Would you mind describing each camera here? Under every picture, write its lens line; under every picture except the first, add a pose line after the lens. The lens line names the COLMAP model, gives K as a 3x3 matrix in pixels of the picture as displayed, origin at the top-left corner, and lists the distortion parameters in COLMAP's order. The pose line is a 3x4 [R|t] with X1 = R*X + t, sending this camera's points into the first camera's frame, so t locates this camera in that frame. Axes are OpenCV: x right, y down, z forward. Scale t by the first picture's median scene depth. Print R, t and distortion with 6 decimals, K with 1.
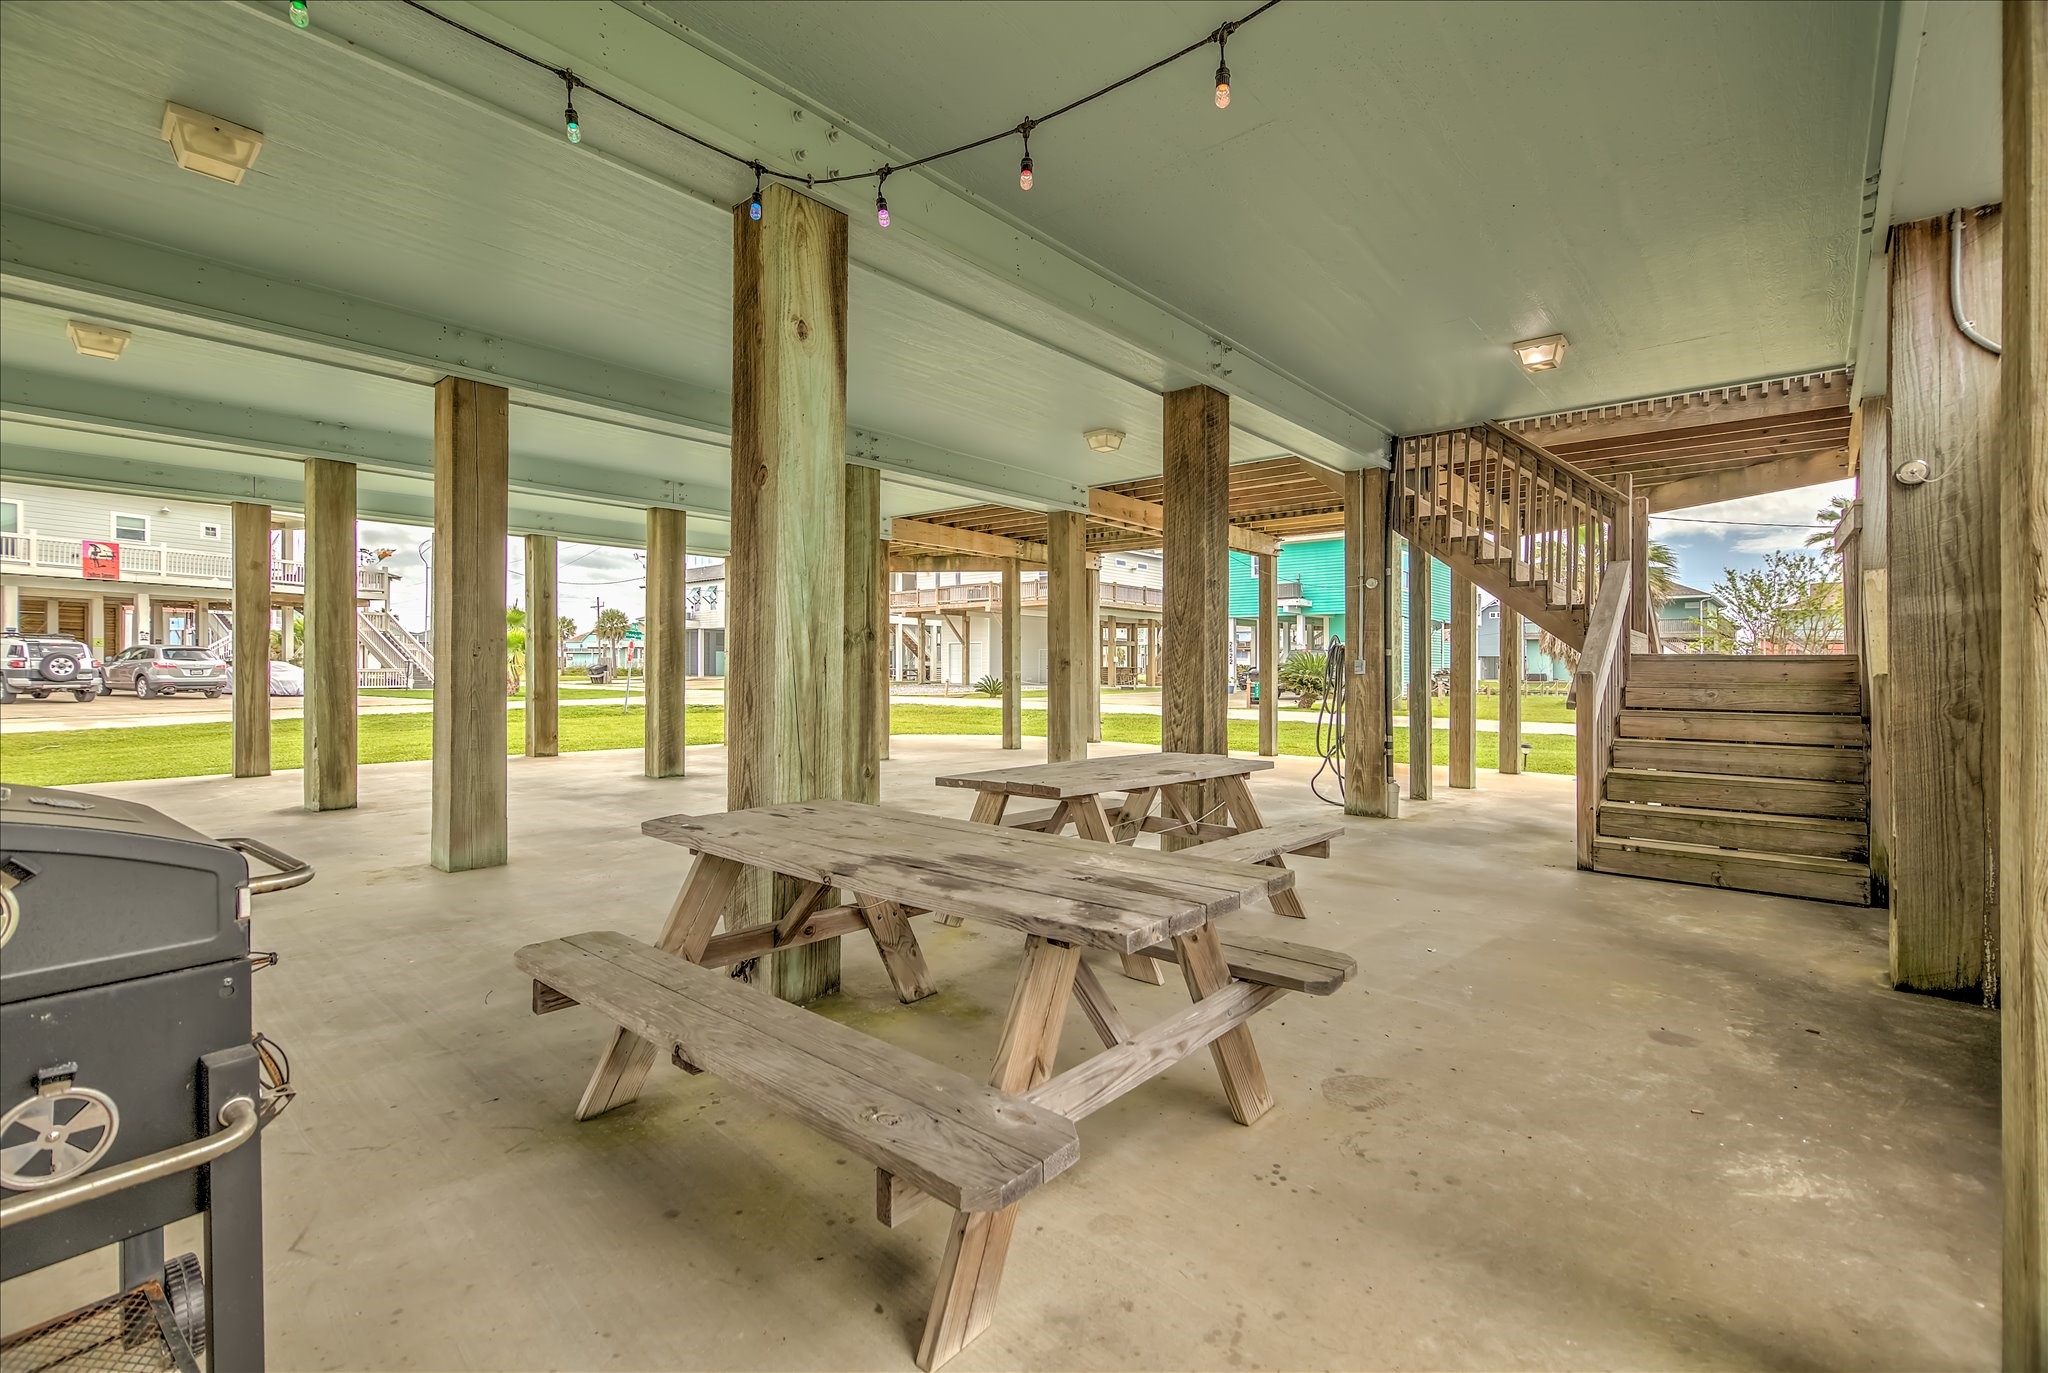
lens RADIAL K [[906.7, 0, 1030.7], [0, 906.7, 664.5], [0, 0, 1]] dist [0.001936, -0.000020]
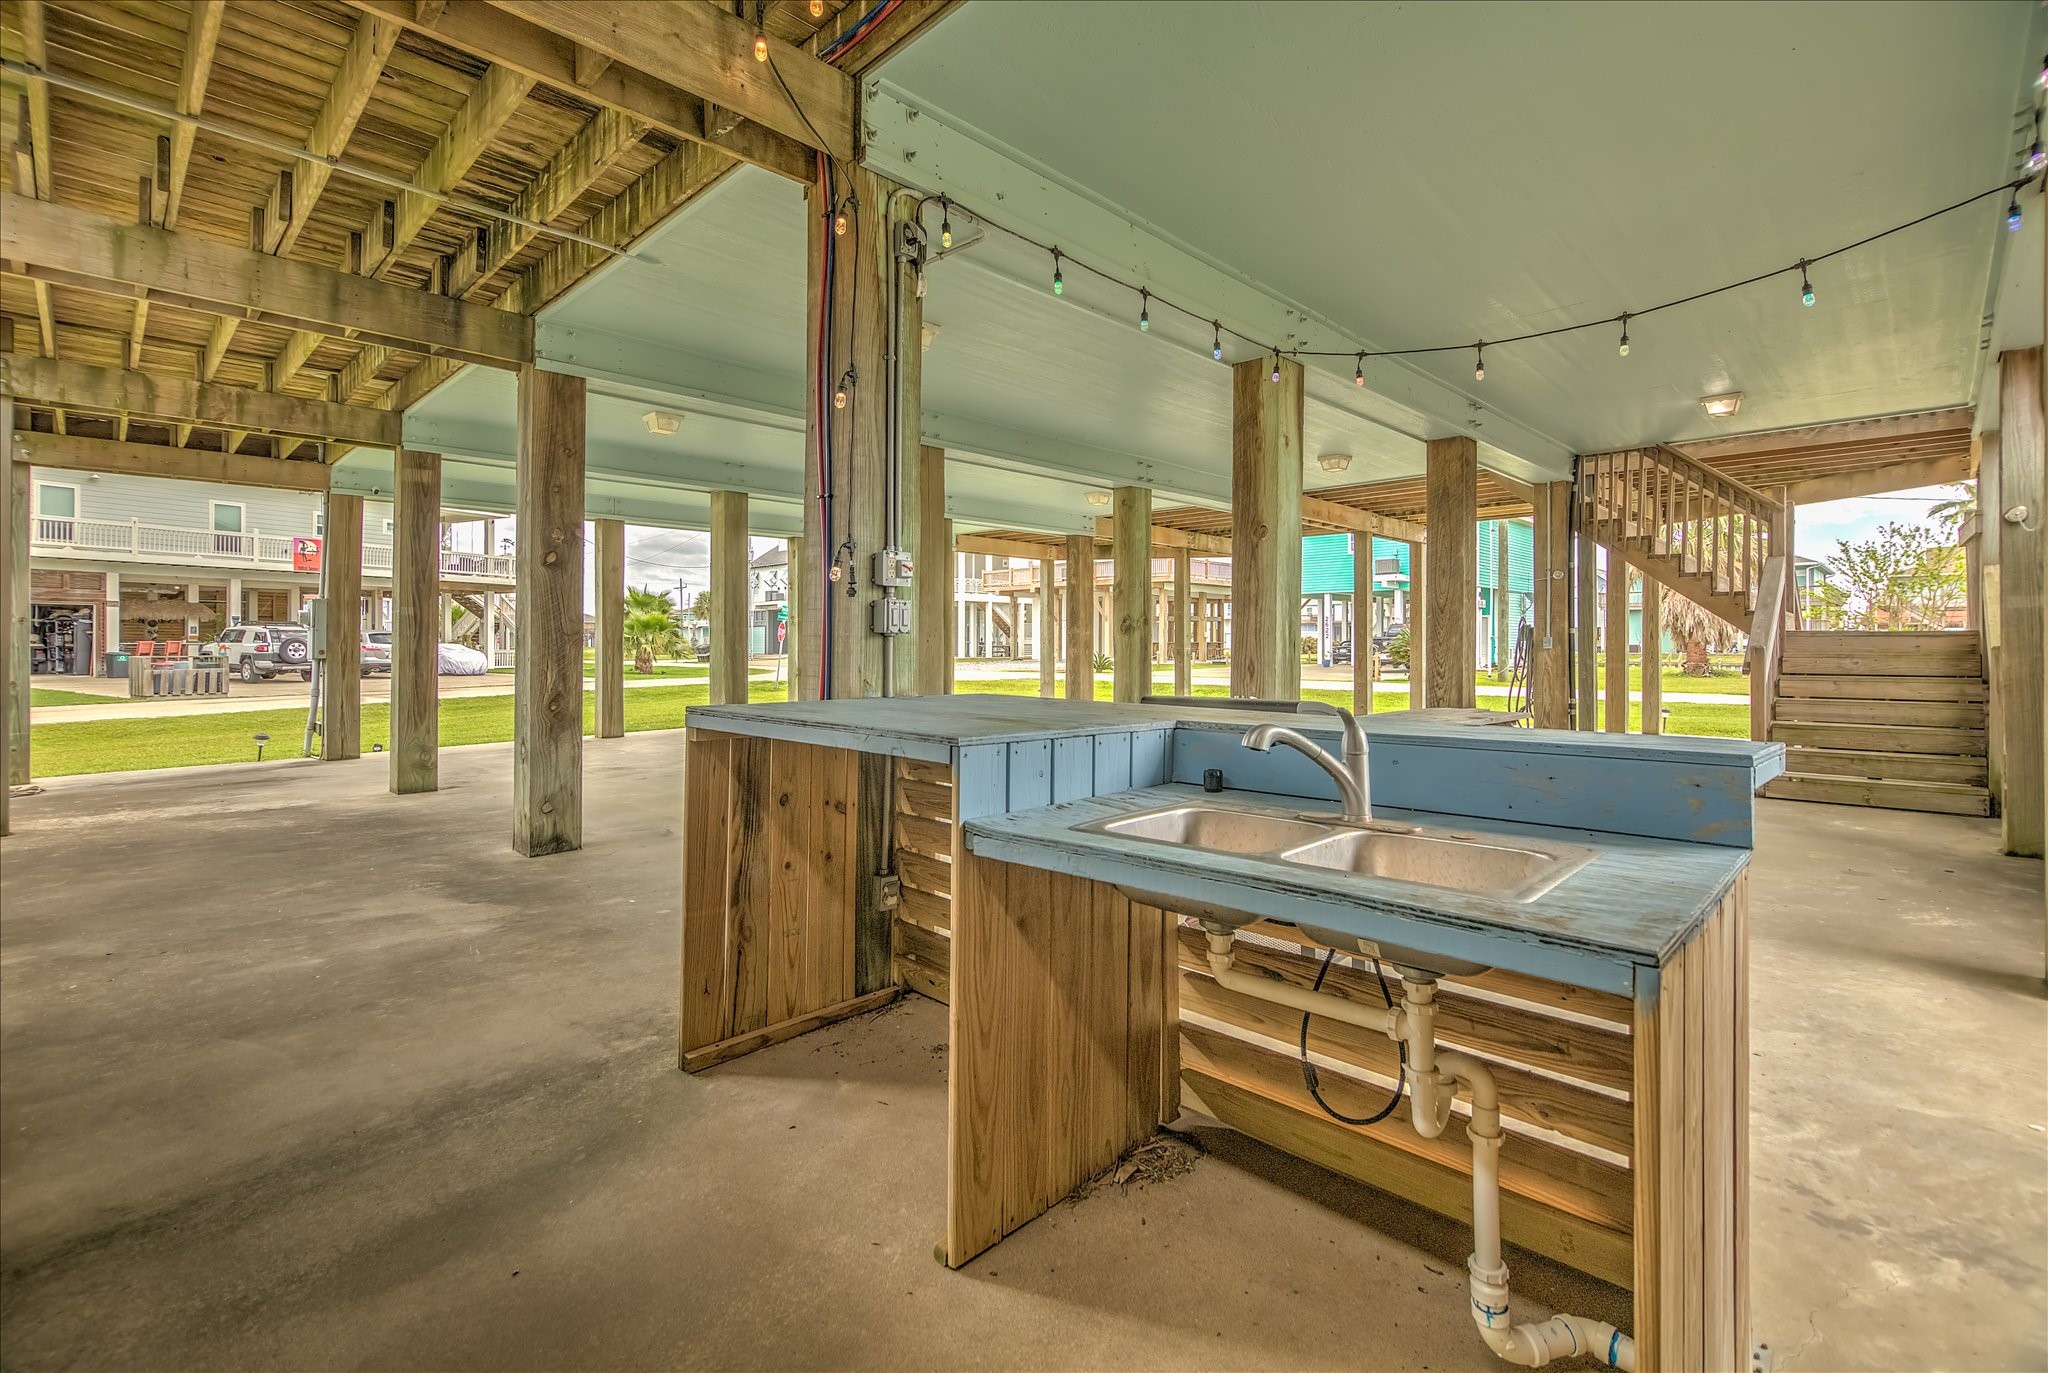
lens RADIAL K [[919.9, 0, 1022.4], [0, 919.9, 645.7], [0, 0, 1]] dist [0.000434, -0.000037]
pose [[0.997760, -0.008480, -0.066356, -0.289178], [0.008884, 0.999944, 0.005791, -0.007548], [0.066303, -0.006368, 0.997779, -0.318364]]
